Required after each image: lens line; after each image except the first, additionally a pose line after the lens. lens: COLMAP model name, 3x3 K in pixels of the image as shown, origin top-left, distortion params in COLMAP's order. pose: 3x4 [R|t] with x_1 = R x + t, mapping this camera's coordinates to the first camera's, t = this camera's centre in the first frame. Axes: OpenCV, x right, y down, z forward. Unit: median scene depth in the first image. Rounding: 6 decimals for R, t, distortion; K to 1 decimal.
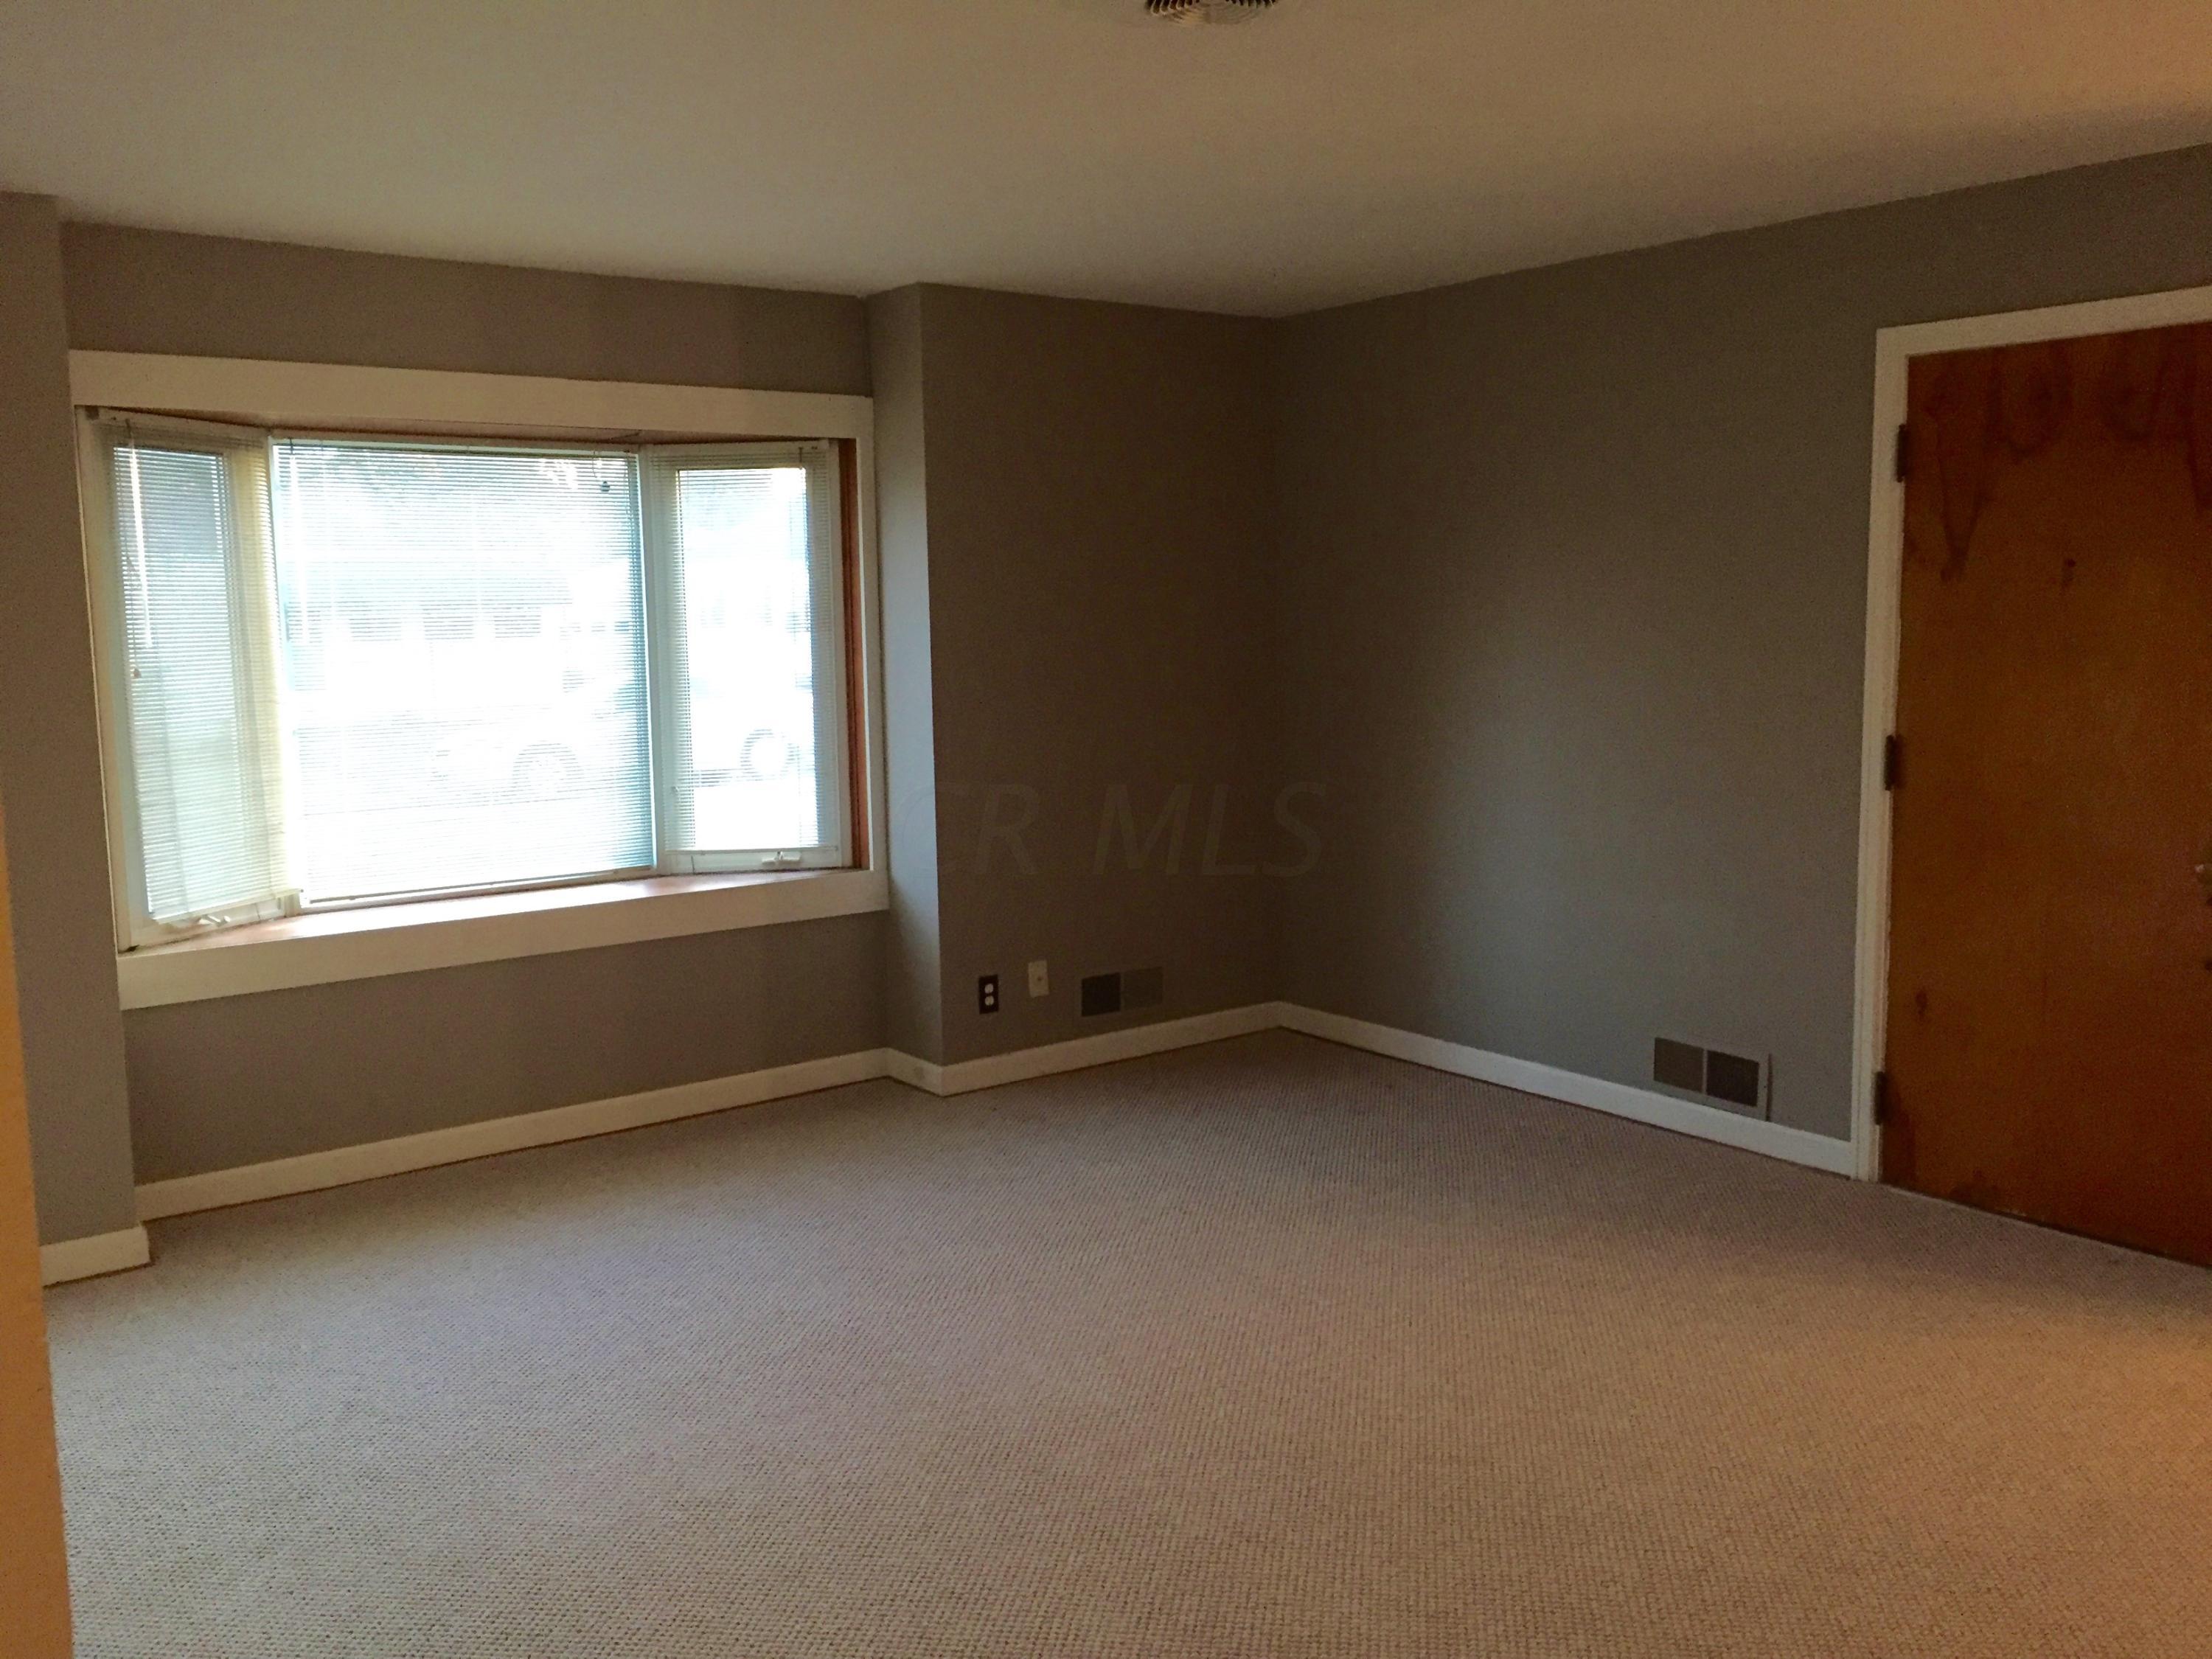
lens RADIAL K [[1903.2, 0, 1106.0], [0, 1903.2, 829.5], [0, 0, 1]] dist [0.083954, -0.105544]
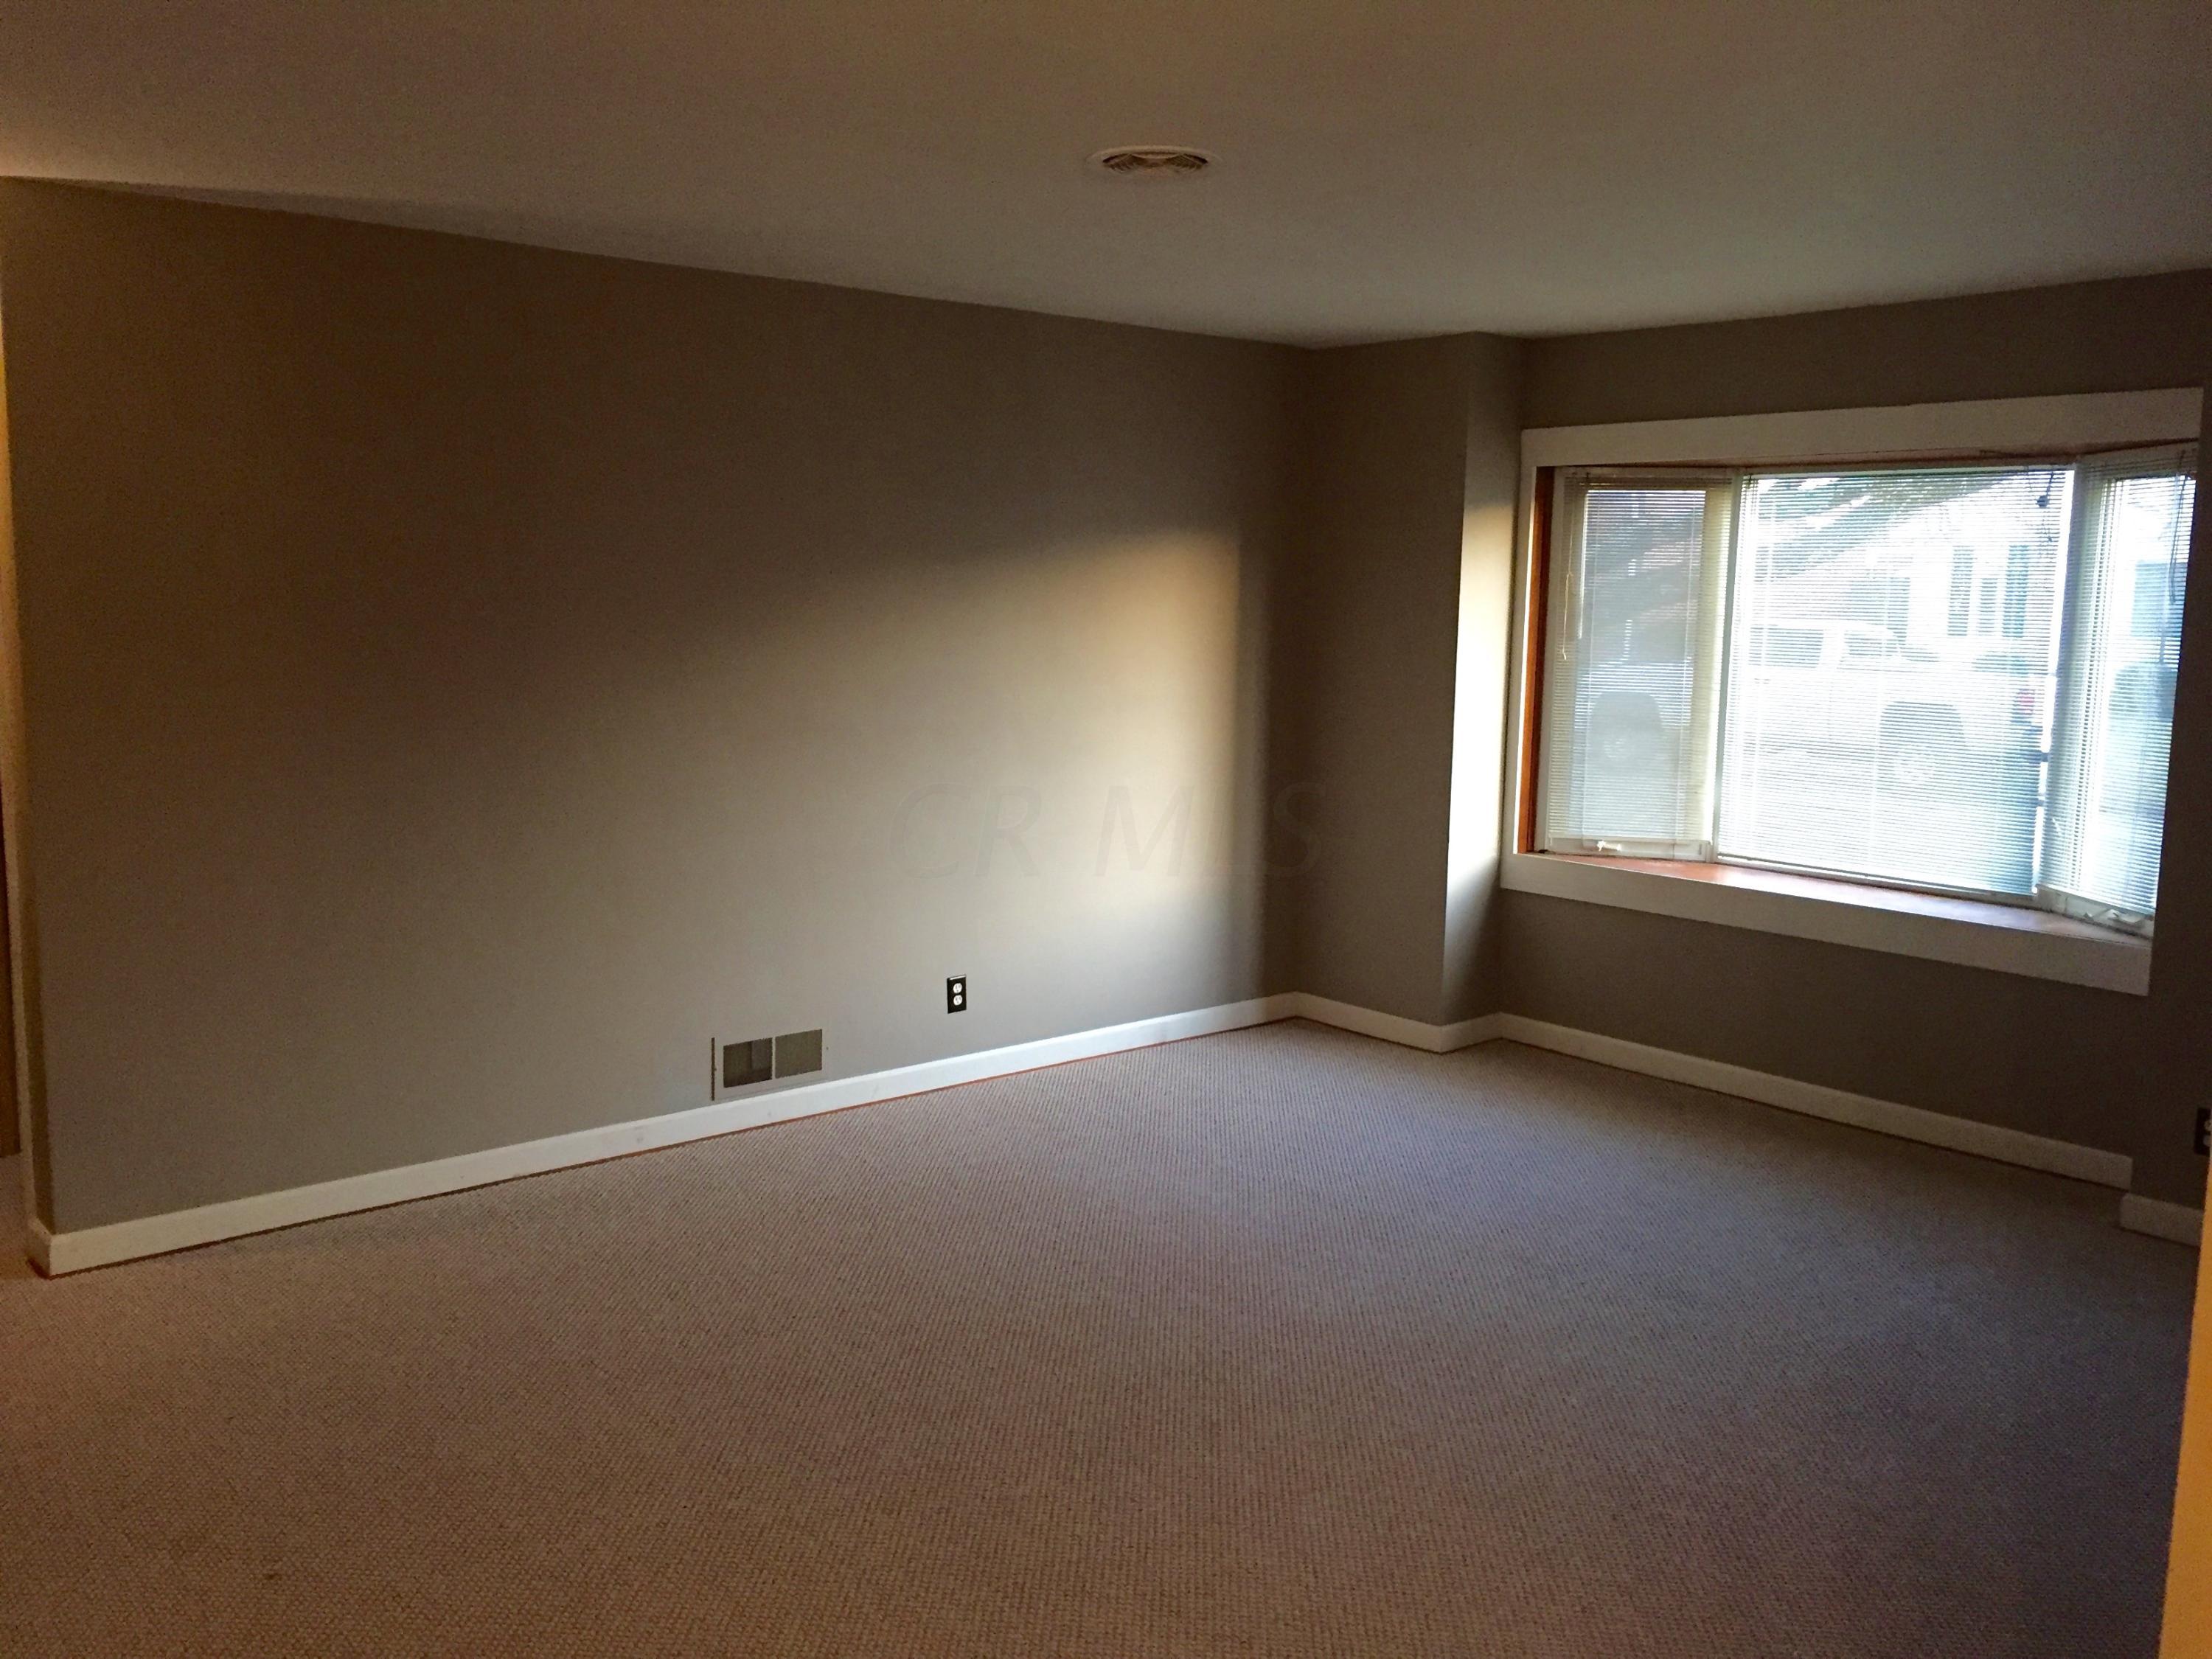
lens RADIAL K [[1903.2, 0, 1106.0], [0, 1903.2, 829.5], [0, 0, 1]] dist [0.083954, -0.105544]
pose [[0.048000, 0.147350, -0.987919, 0.720242], [-0.144974, 0.979614, 0.139067, -0.085163], [0.988270, 0.136547, 0.068383, 0.499082]]
